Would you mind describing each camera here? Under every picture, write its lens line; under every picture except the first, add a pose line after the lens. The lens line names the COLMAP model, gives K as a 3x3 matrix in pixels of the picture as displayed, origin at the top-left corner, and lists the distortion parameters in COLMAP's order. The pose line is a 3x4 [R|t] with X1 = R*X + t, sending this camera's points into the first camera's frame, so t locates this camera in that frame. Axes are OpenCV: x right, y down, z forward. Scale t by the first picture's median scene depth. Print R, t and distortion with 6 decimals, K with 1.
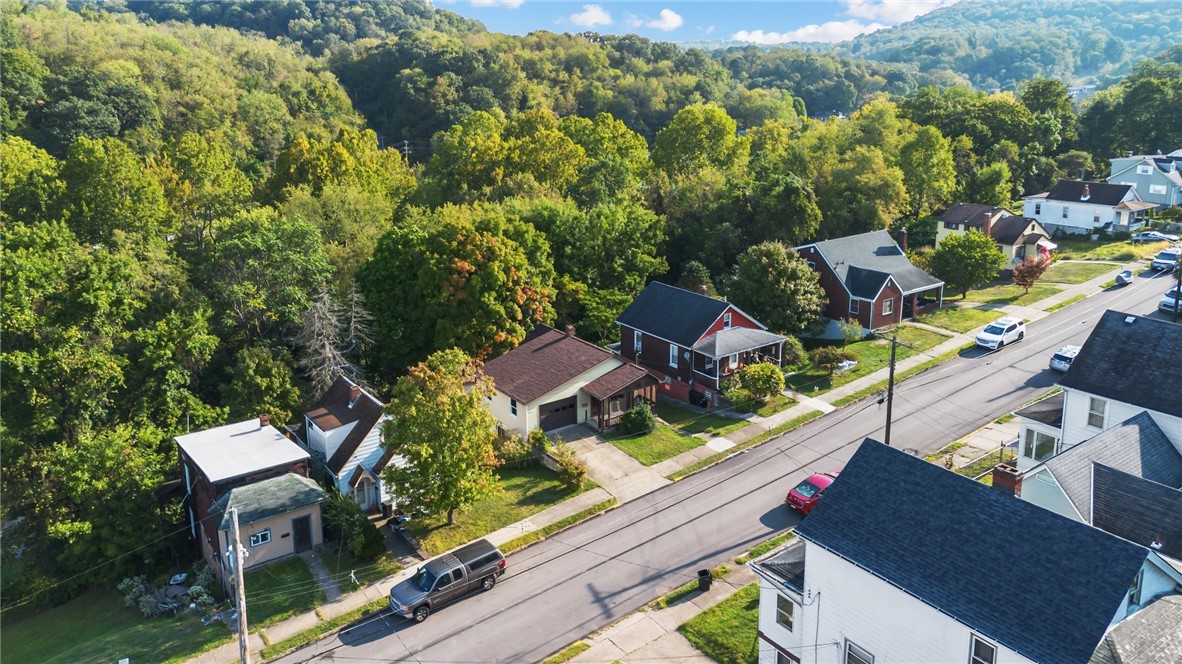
lens RADIAL K [[882.7, 0, 591.0], [0, 882.7, 332.0], [0, 0, 1]] dist [0.003062, 0.001443]
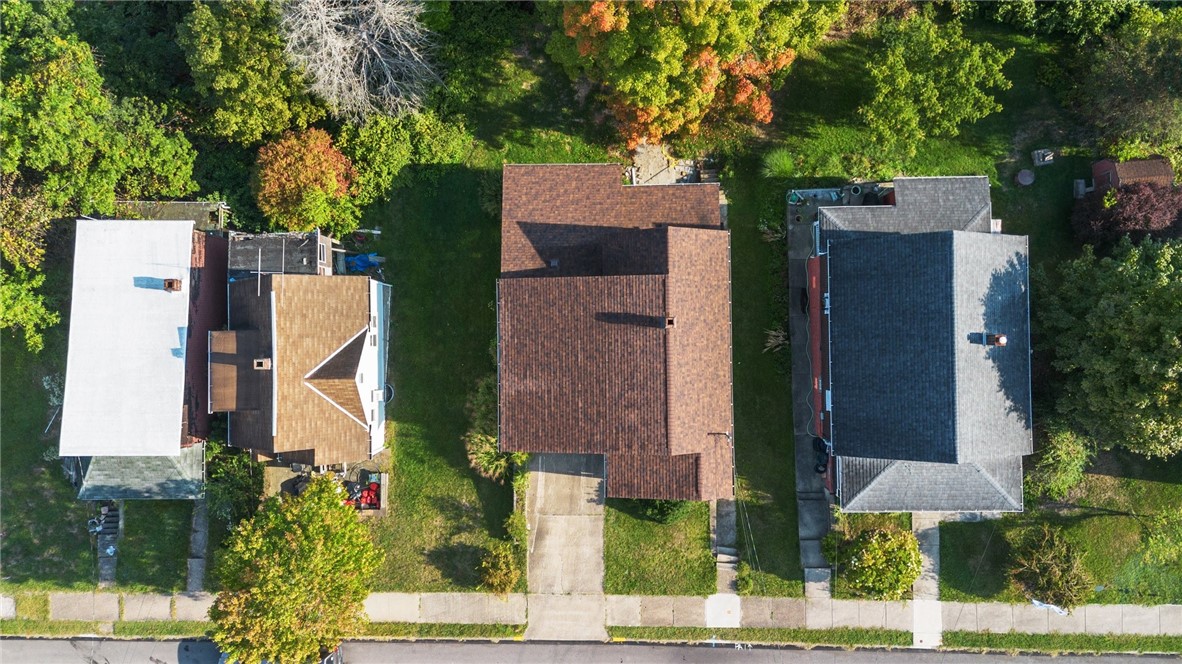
lens RADIAL K [[882.7, 0, 591.0], [0, 882.7, 332.0], [0, 0, 1]] dist [0.003062, 0.001443]
pose [[0.817765, 0.575494, -0.008193, -0.067459], [-0.146275, 0.221579, 0.964109, -0.615646], [0.556654, -0.787216, 0.265380, 0.959753]]
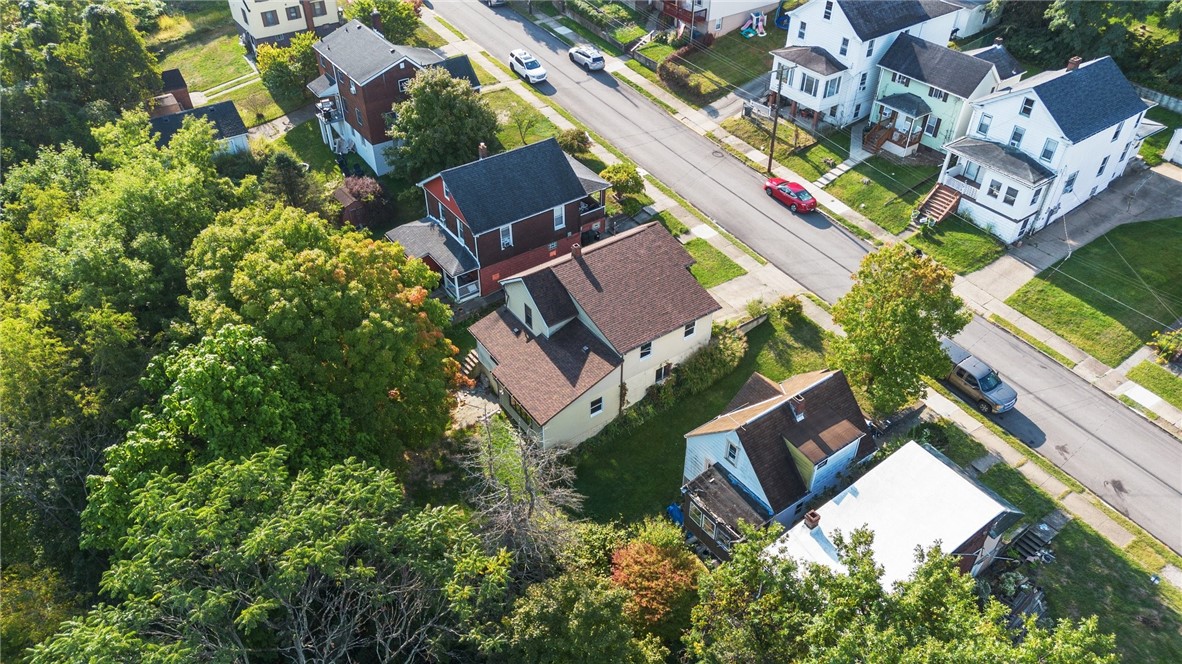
lens RADIAL K [[882.7, 0, 591.0], [0, 882.7, 332.0], [0, 0, 1]] dist [0.003062, 0.001443]
pose [[-0.004727, -0.620023, 0.784569, -0.857360], [0.274530, 0.753628, 0.597225, -0.513065], [-0.961567, 0.218211, 0.166653, 1.011785]]
